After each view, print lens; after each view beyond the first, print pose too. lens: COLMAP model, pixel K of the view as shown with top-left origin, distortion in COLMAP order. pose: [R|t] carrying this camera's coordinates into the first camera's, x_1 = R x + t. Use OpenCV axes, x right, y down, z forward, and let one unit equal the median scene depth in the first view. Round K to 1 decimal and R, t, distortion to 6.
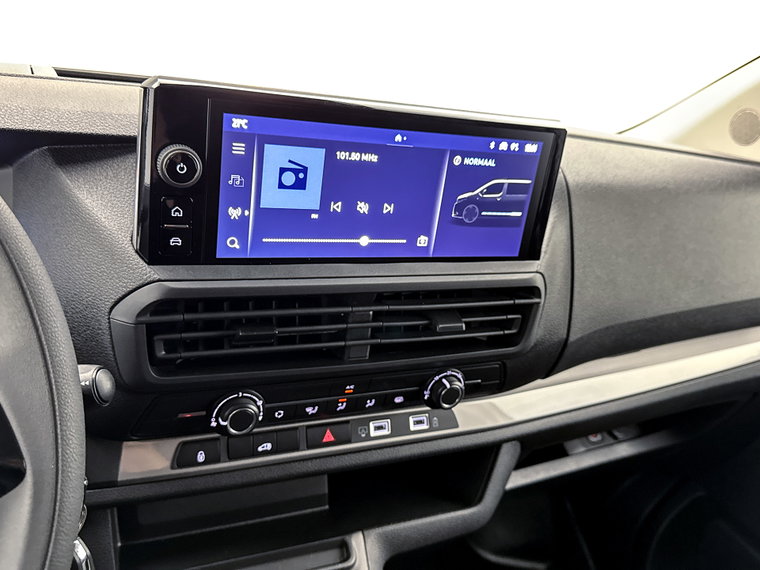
lens RADIAL K [[660.8, 0, 380.0], [0, 660.8, 285.0], [0, 0, 1]] dist [0.052568, -0.002954]
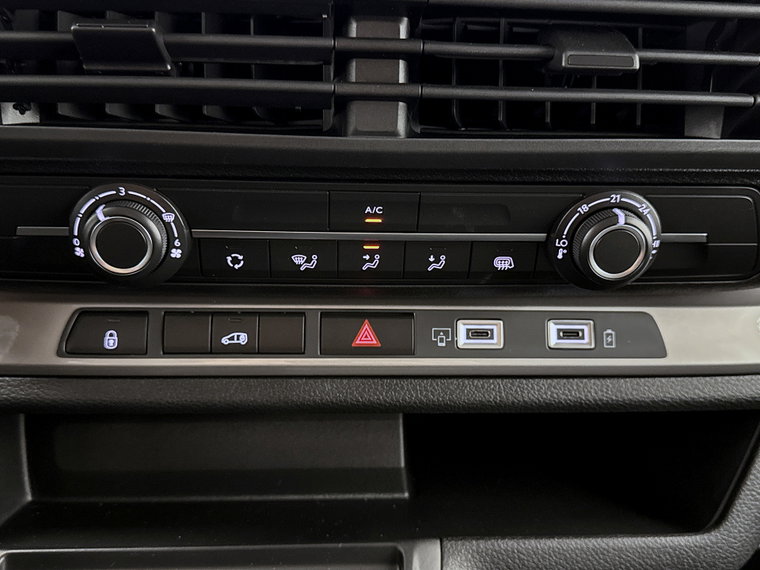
lens RADIAL K [[753.8, 0, 380.0], [0, 753.8, 285.0], [0, 0, 1]] dist [0.046431, -0.015747]
pose [[0.921481, 0.012782, -0.388214, 0.166183], [-0.028199, 0.999023, -0.034041, 0.224096], [0.387400, 0.042316, 0.920940, 0.507114]]
